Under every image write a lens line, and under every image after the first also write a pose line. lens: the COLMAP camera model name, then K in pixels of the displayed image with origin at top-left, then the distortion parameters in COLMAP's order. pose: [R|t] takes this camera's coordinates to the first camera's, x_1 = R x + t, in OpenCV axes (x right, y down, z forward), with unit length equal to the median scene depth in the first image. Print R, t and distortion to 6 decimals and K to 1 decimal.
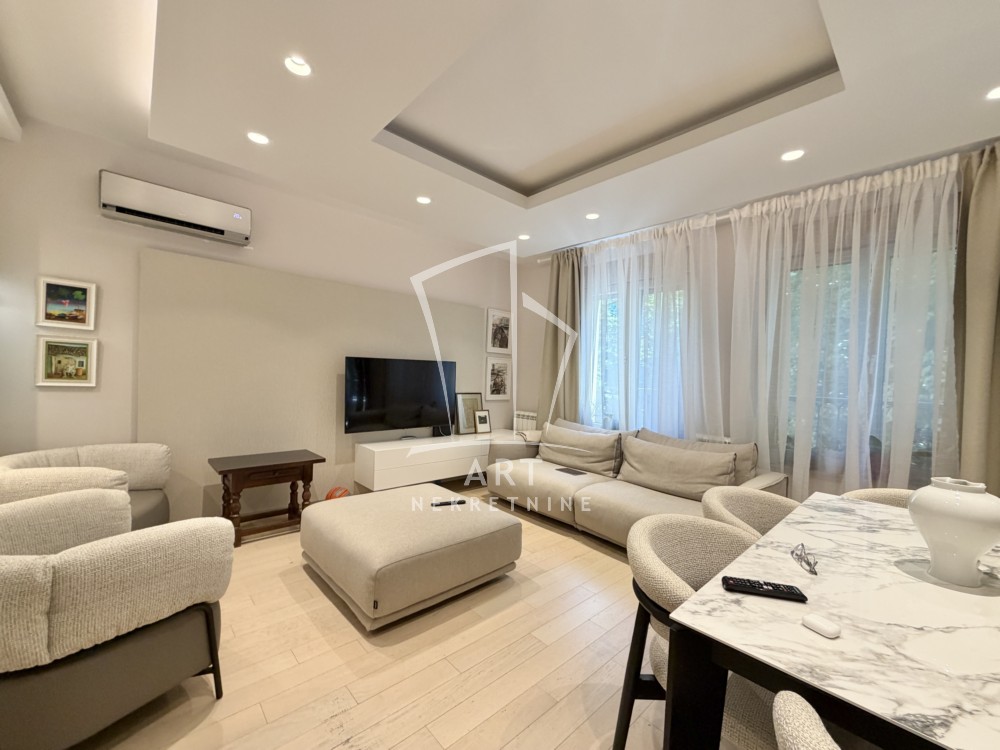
lens RADIAL K [[403.7, 0, 496.6], [0, 403.7, 382.6], [0, 0, 1]] dist [-0.000423, -0.000050]
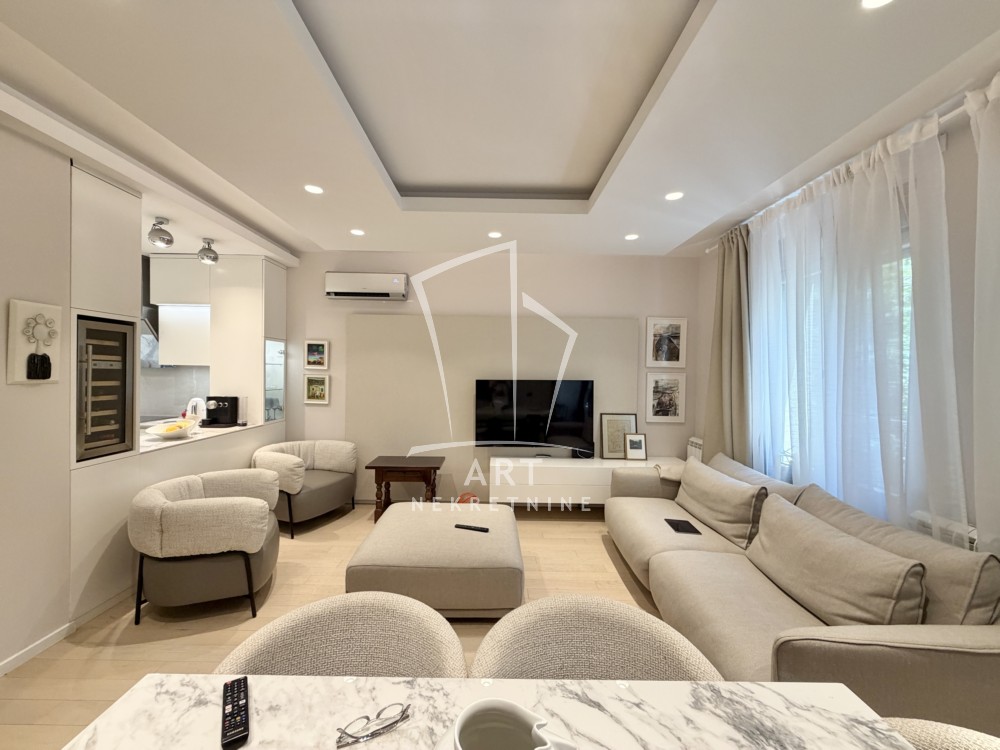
lens RADIAL K [[398.3, 0, 495.9], [0, 398.3, 374.1], [0, 0, 1]] dist [-0.000171, -0.000007]
pose [[0.739695, -0.021570, -0.672596, 0.436453], [-0.002159, 0.999405, -0.034426, -0.041632], [0.672939, 0.026917, 0.739208, 0.196991]]
